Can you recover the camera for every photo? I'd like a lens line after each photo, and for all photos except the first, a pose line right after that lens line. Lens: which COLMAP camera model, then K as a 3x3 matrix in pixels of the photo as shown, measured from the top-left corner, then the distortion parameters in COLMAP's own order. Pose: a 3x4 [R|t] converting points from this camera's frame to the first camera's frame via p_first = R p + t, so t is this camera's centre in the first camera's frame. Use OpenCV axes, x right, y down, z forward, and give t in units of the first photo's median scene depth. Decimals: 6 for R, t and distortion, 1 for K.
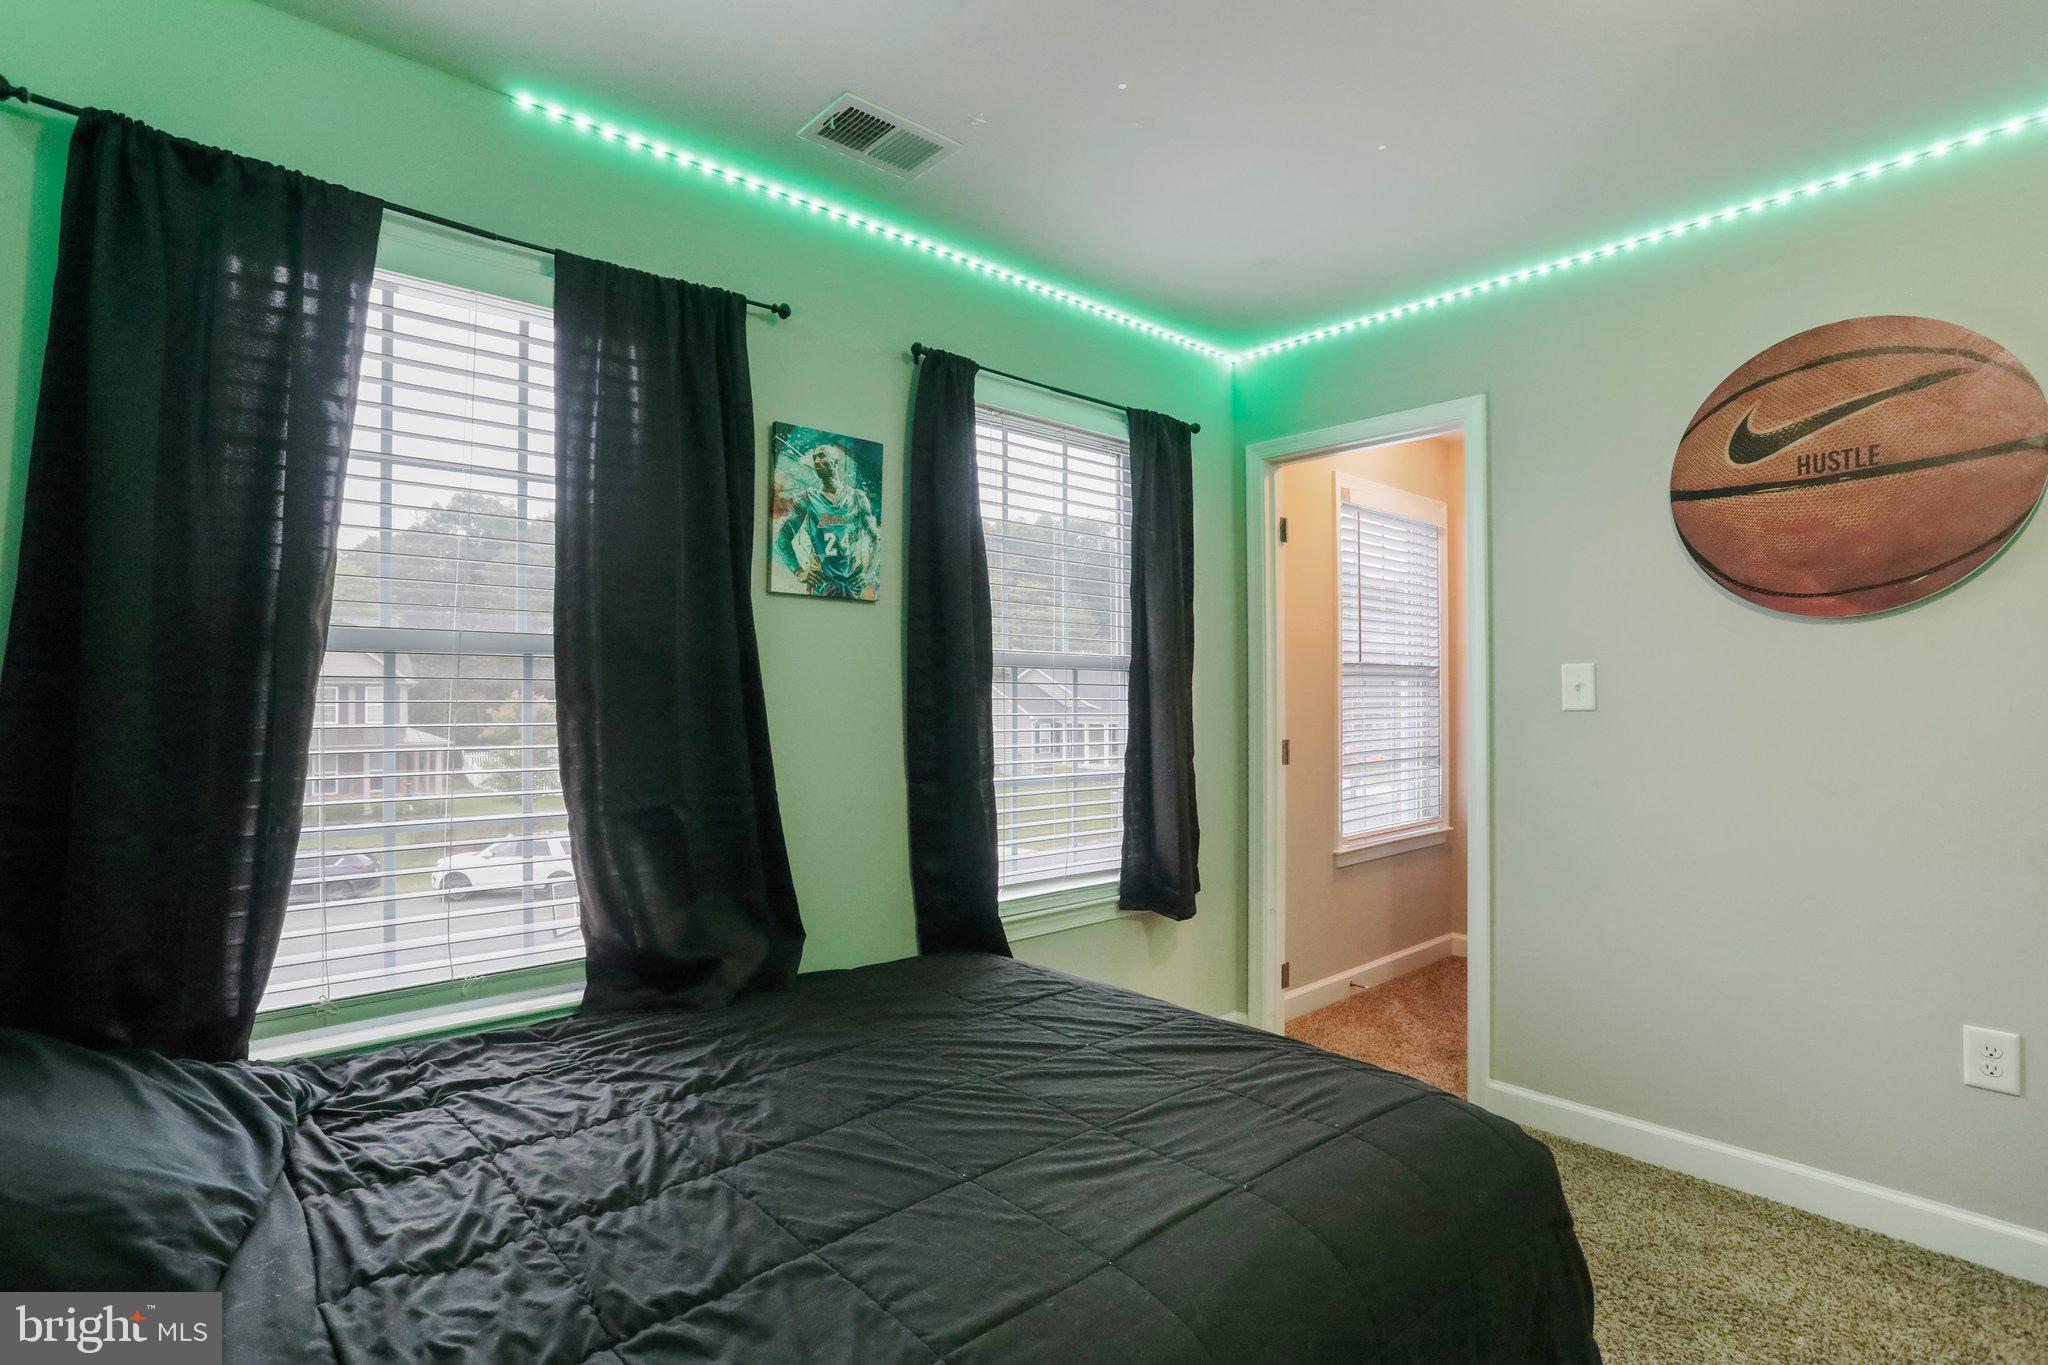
lens RADIAL K [[1004.4, 0, 1024.0], [0, 1004.4, 682.5], [0, 0, 1]] dist [-0.047321, 0.025746]
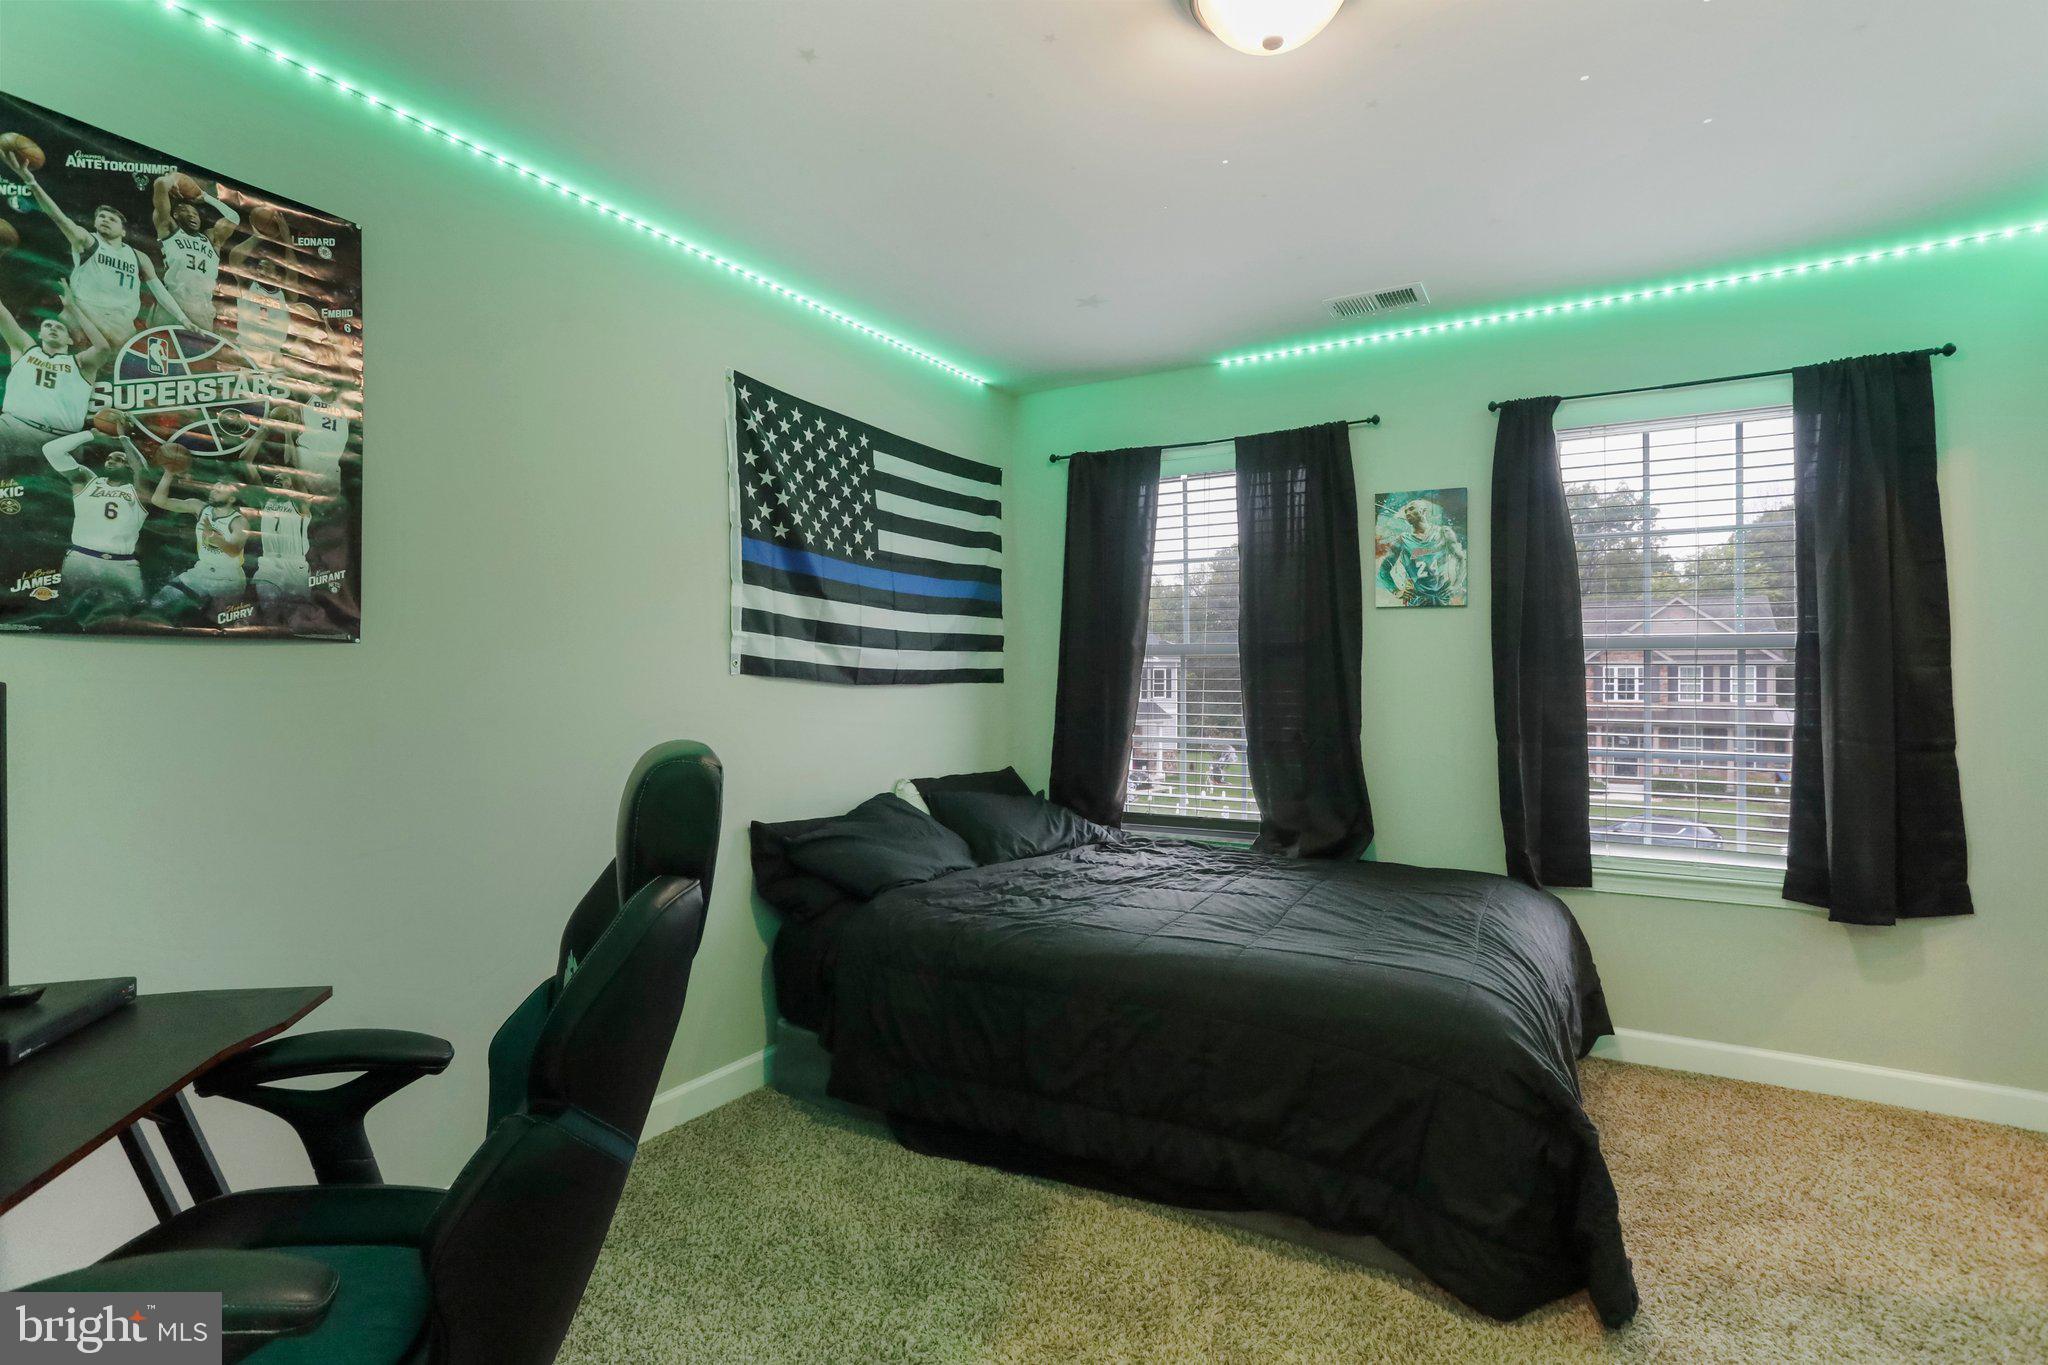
lens RADIAL K [[1004.4, 0, 1024.0], [0, 1004.4, 682.5], [0, 0, 1]] dist [-0.047321, 0.025746]
pose [[0.295066, 0.004867, -0.955464, 0.995261], [0.014057, 0.999857, 0.009435, 0.001333], [0.955373, -0.016215, 0.294956, 0.042162]]
